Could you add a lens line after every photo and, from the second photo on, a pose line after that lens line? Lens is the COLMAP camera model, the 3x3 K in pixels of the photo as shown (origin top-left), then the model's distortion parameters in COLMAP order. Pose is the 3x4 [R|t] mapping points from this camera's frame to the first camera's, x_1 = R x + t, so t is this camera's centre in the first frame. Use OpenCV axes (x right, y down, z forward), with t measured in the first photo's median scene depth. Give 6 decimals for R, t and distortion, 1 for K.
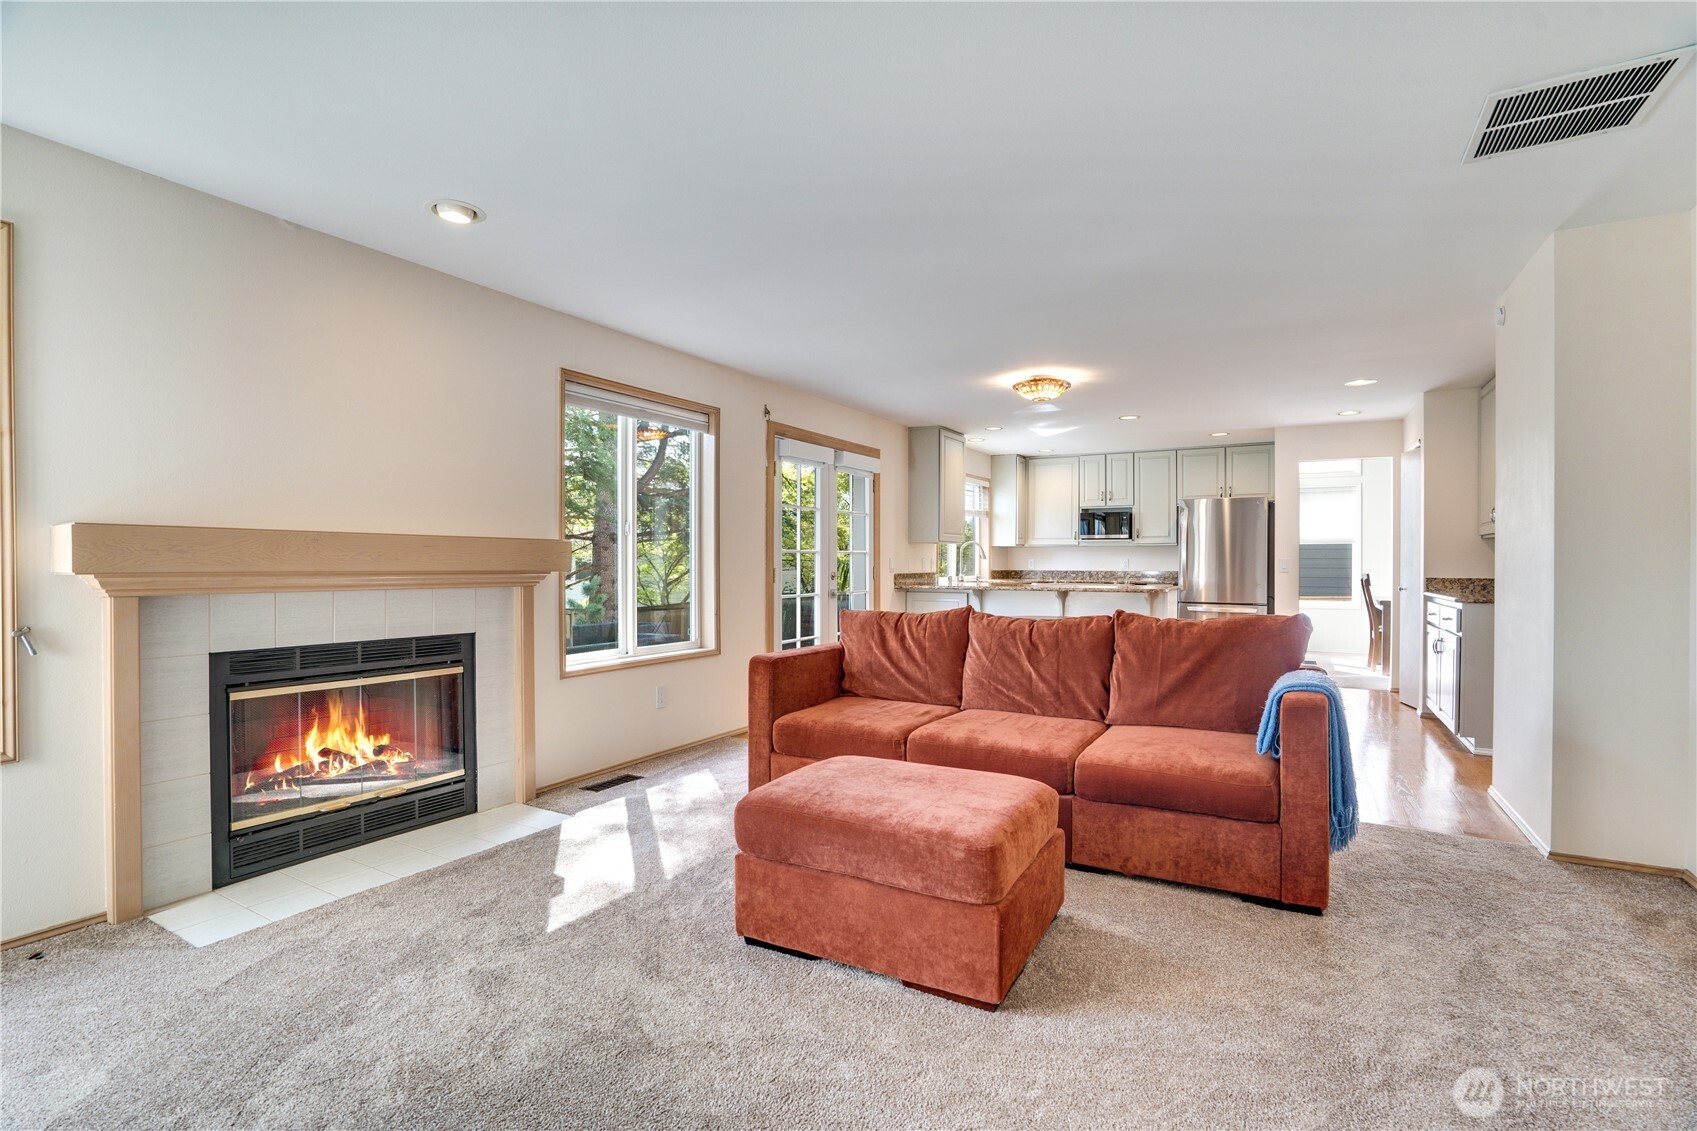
lens RADIAL K [[786.8, 0, 840.1], [0, 786.8, 565.5], [0, 0, 1]] dist [-0.043623, 0.004680]
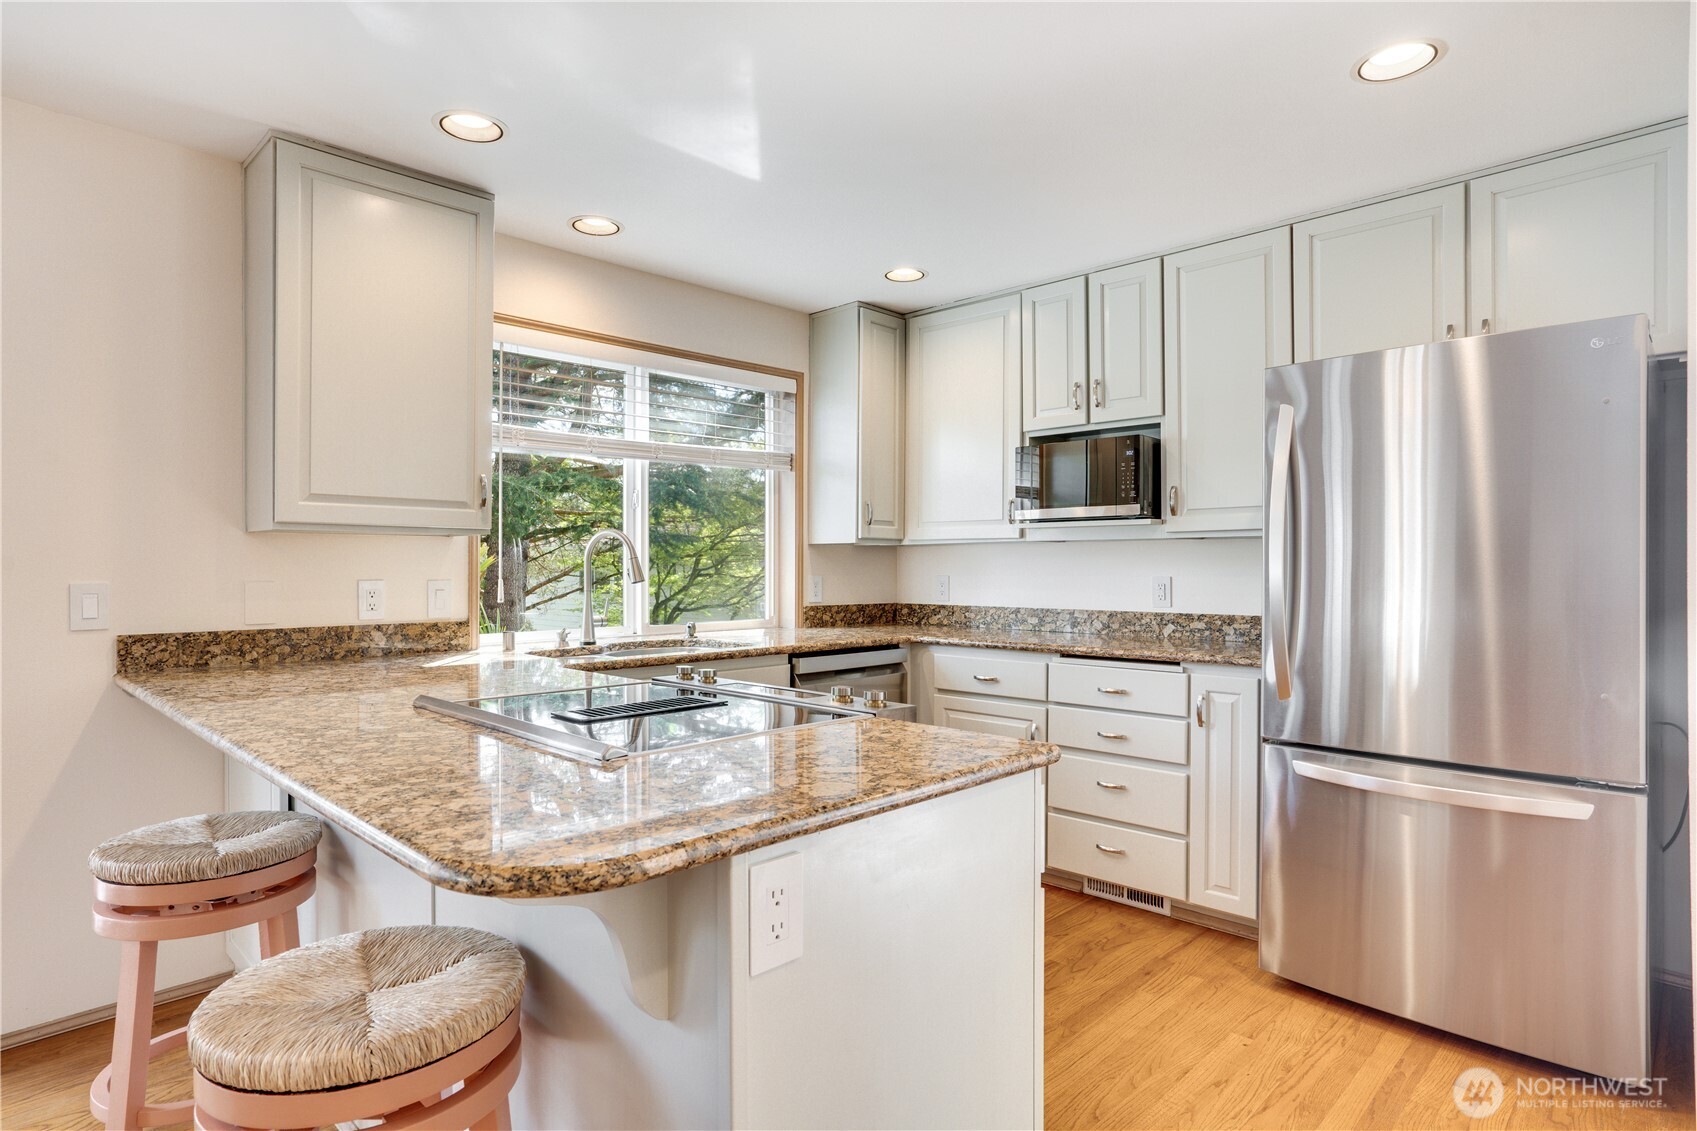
lens RADIAL K [[900.3, 0, 846.8], [0, 900.3, 566.3], [0, 0, 1]] dist [-0.028043, 0.006823]
pose [[0.971817, -0.000566, -0.235737, 0.361976], [-0.000686, 0.999986, -0.005228, -0.012384], [0.235737, 0.005242, 0.971803, 0.646490]]
